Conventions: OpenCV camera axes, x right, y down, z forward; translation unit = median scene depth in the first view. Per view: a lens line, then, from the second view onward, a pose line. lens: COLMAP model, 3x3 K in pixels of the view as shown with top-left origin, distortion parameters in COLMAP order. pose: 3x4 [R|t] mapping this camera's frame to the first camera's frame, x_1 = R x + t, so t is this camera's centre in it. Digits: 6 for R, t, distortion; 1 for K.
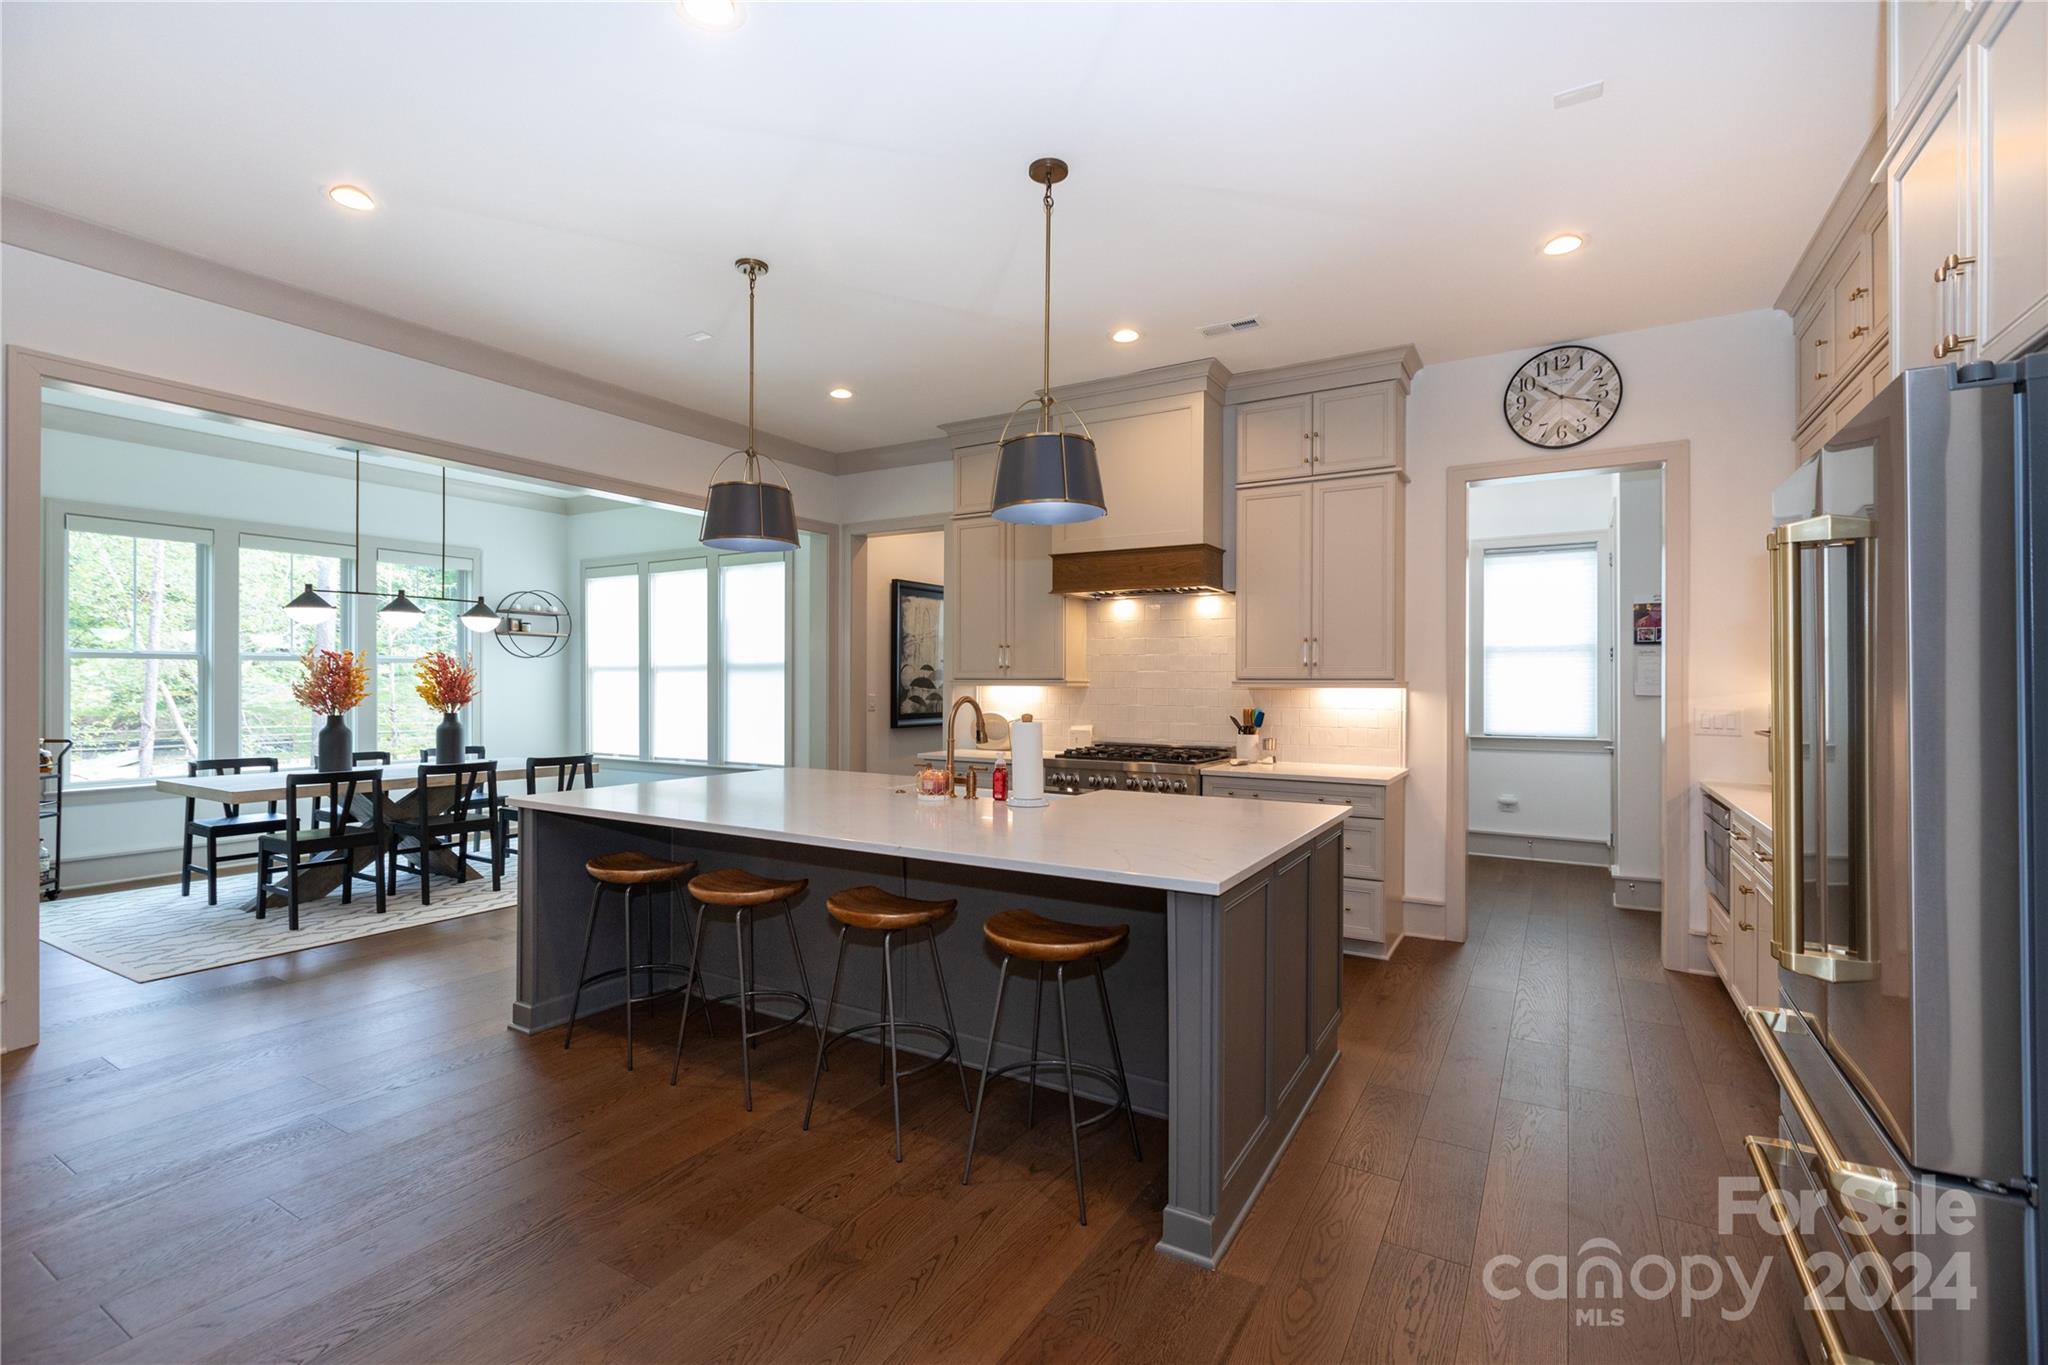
lens RADIAL K [[933.1, 0, 1021.1], [0, 933.1, 676.8], [0, 0, 1]] dist [0.000932, -0.001211]
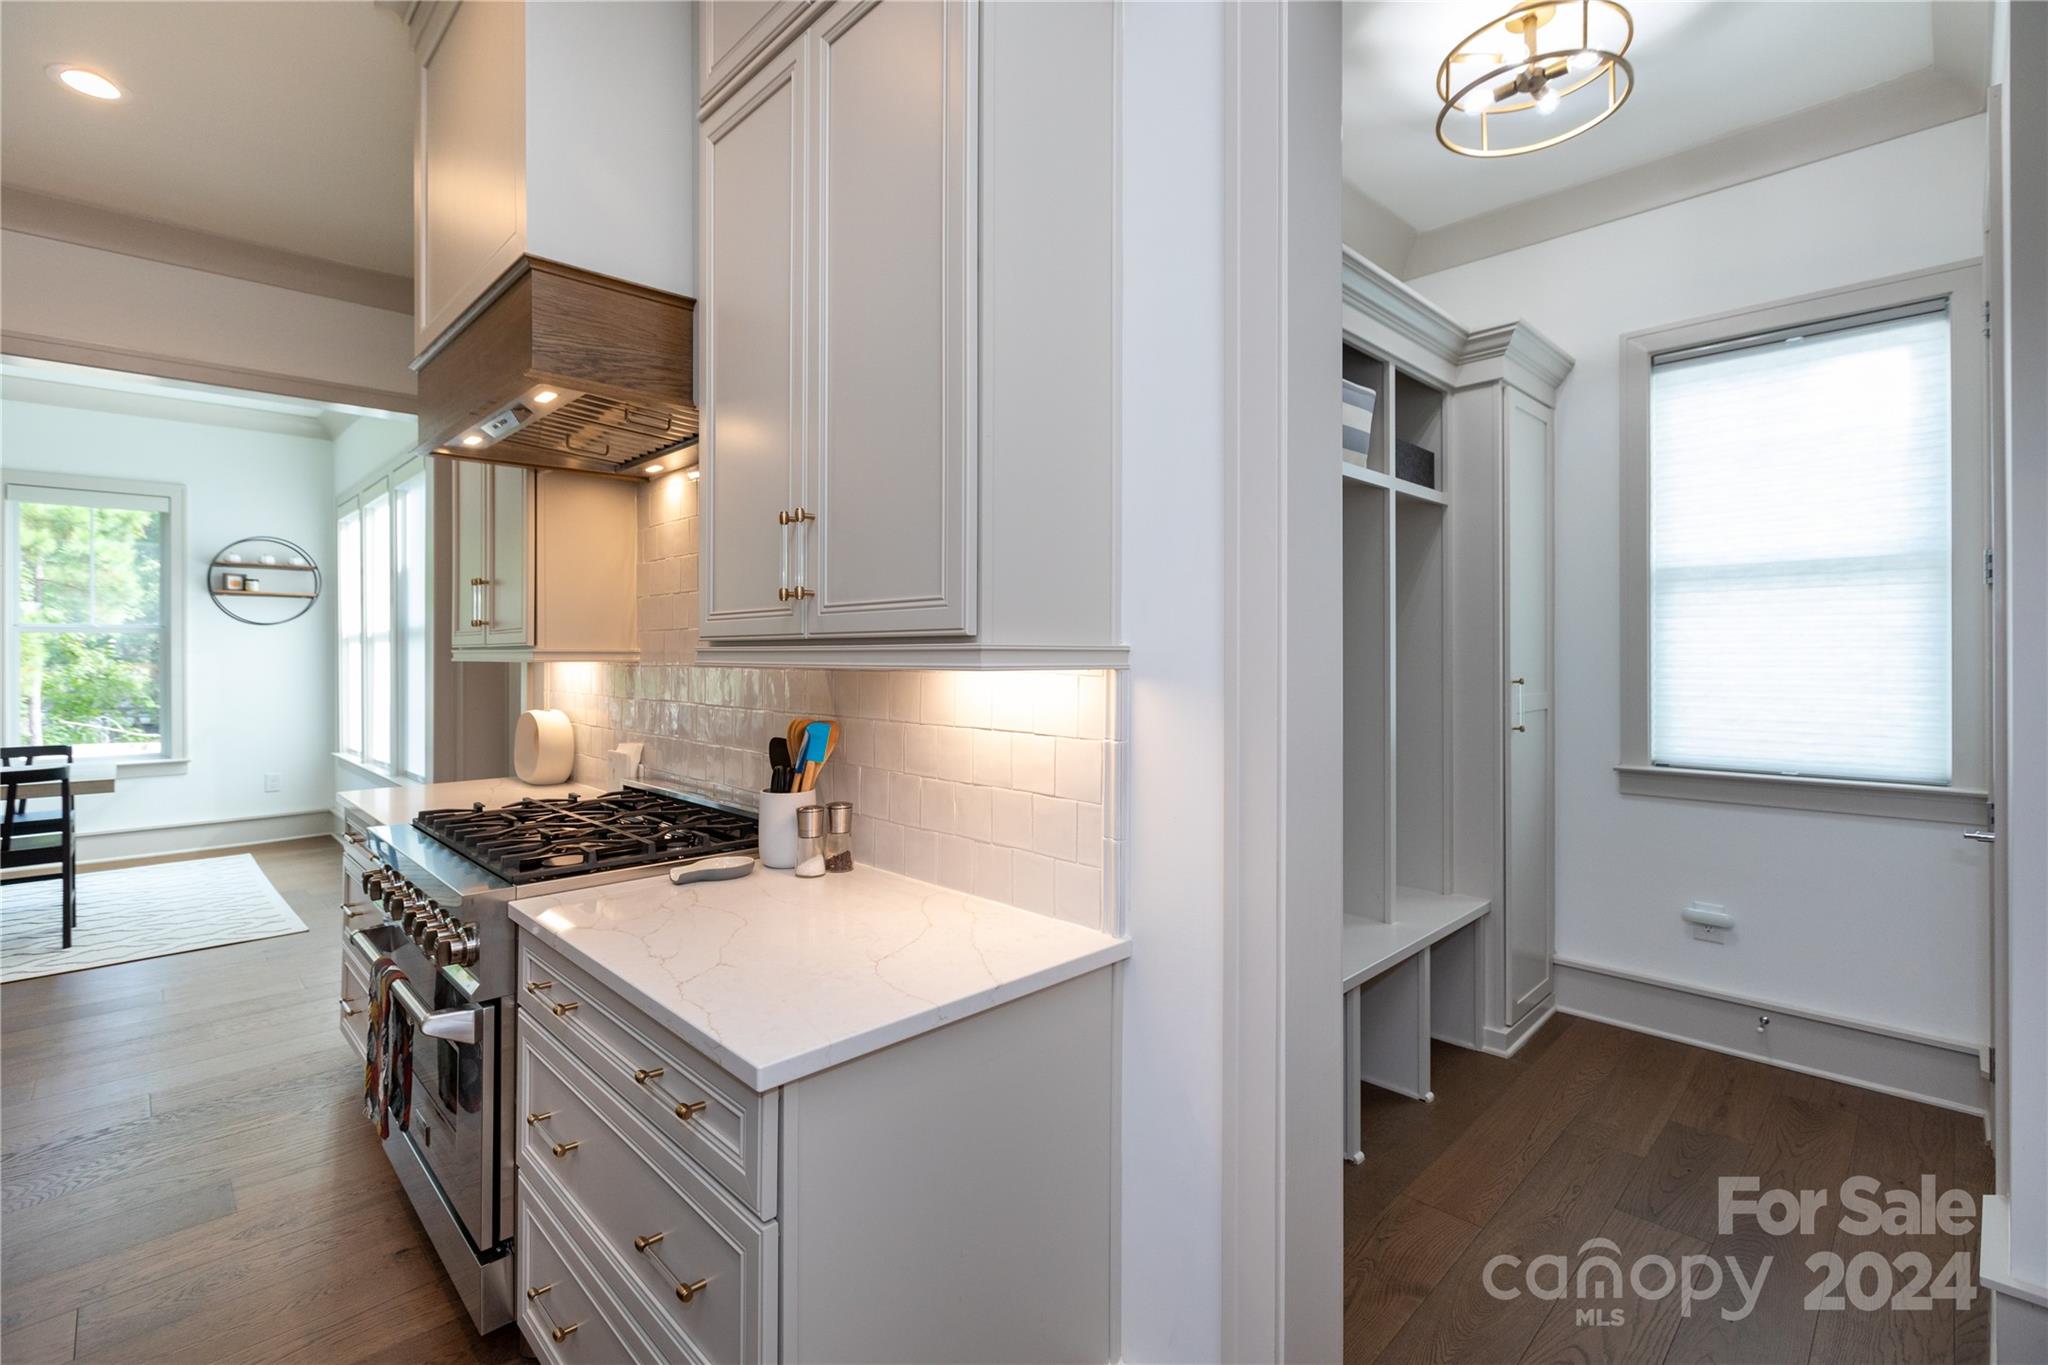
lens RADIAL K [[933.1, 0, 1025.5], [0, 933.1, 654.2], [0, 0, 1]] dist [0.000932, -0.001211]
pose [[0.966899, -0.005091, -0.255109, 0.409676], [0.006993, 0.999954, 0.006548, 0.004227], [0.255064, -0.008115, 0.966890, 0.623058]]
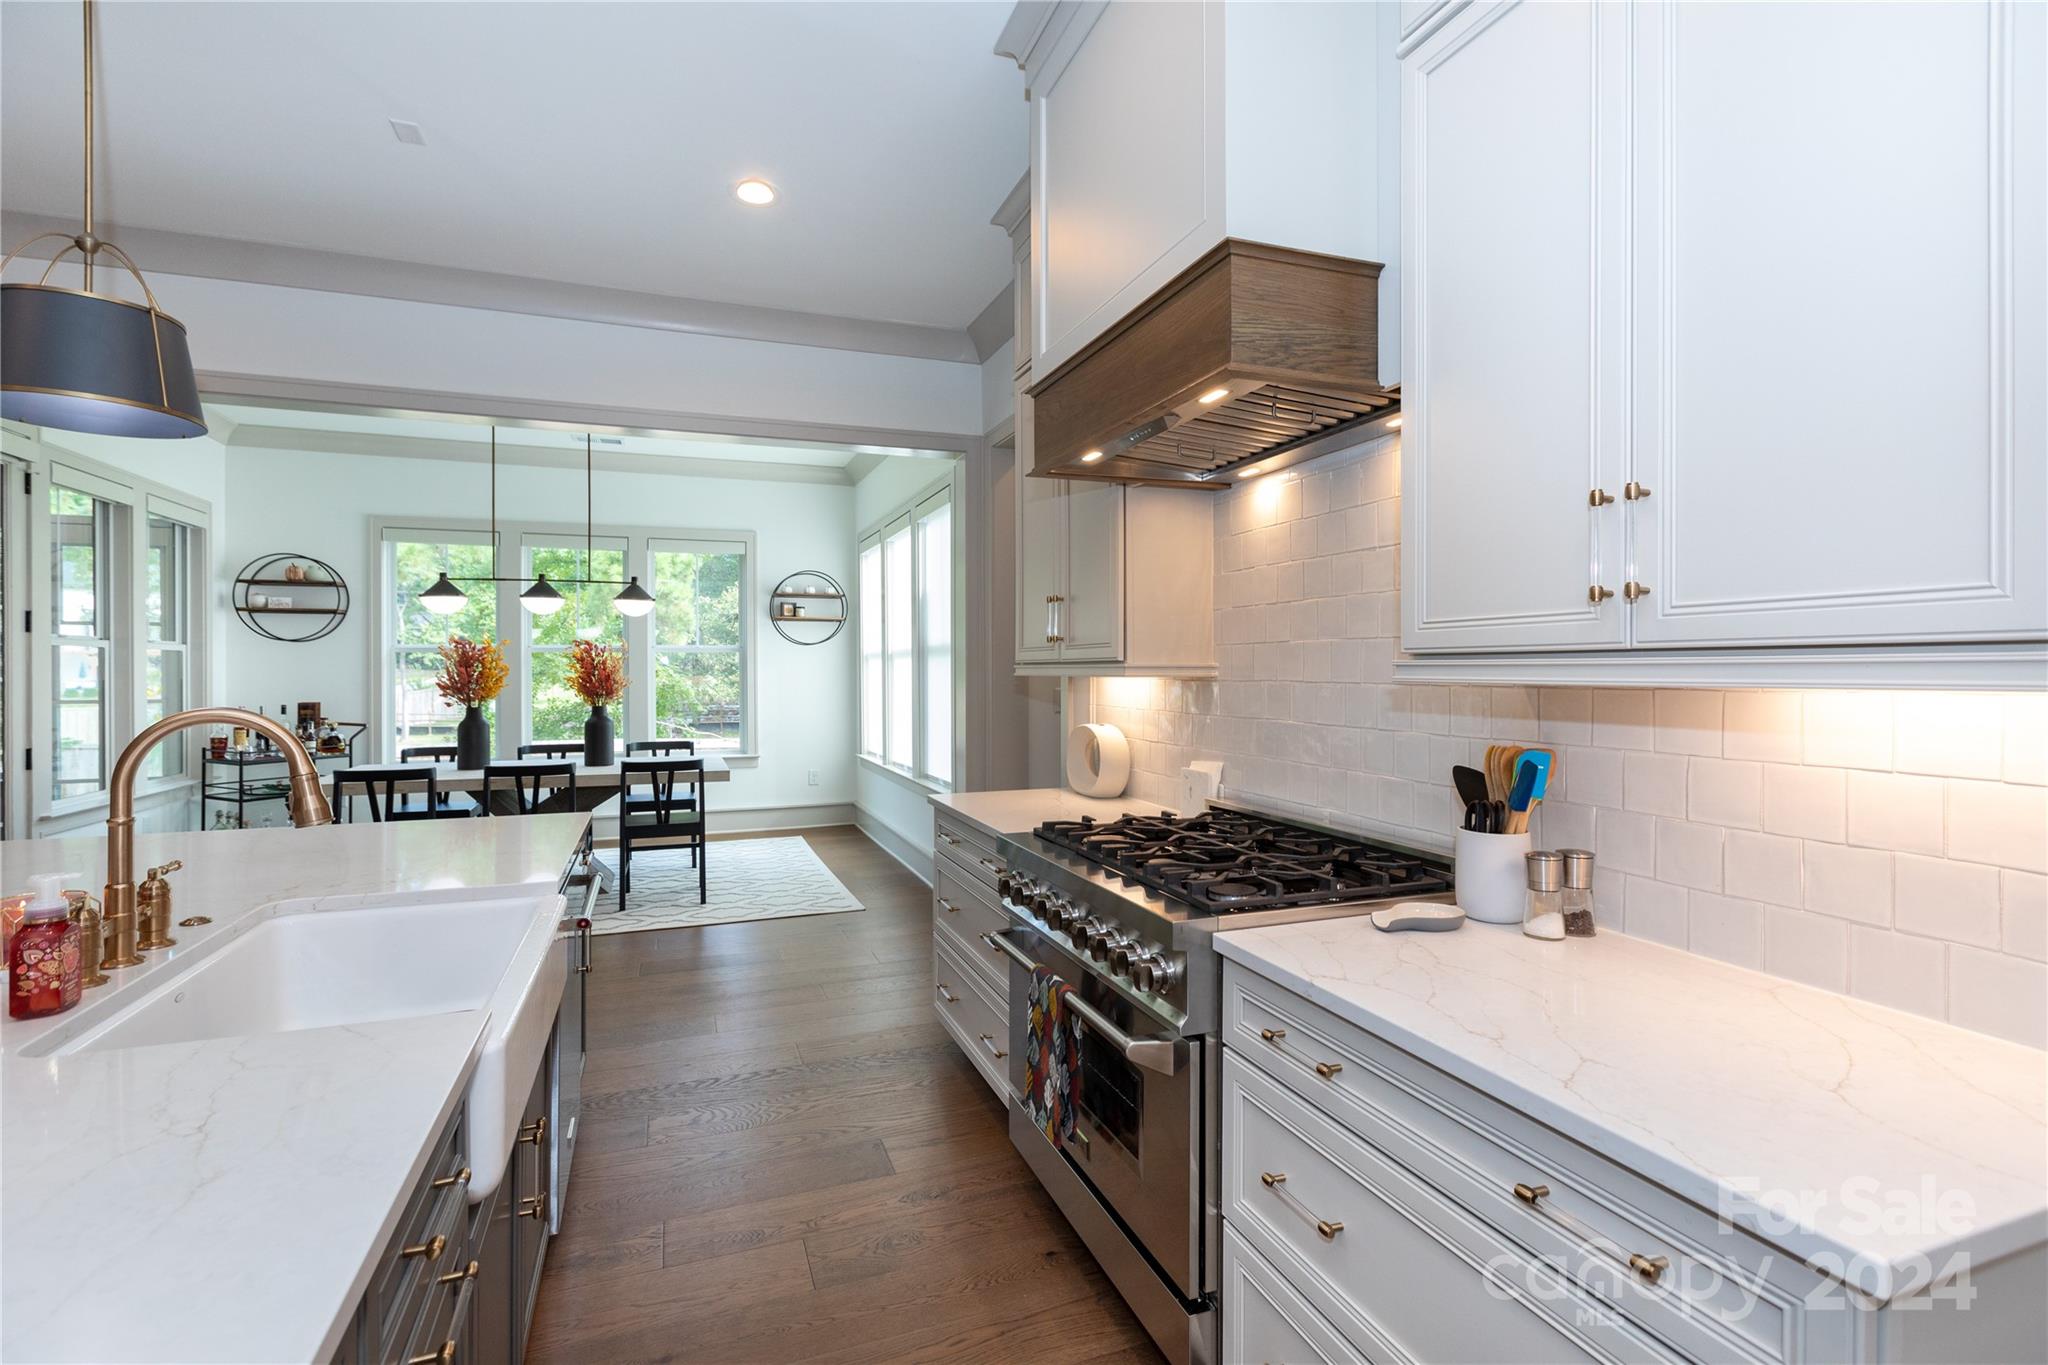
lens RADIAL K [[933.1, 0, 1013.3], [0, 933.1, 670.9], [0, 0, 1]] dist [0.000932, -0.001211]
pose [[0.782046, -0.004423, -0.623205, 0.298639], [0.009409, 0.999945, 0.004711, 0.003867], [0.623150, -0.009548, 0.782044, 0.613285]]
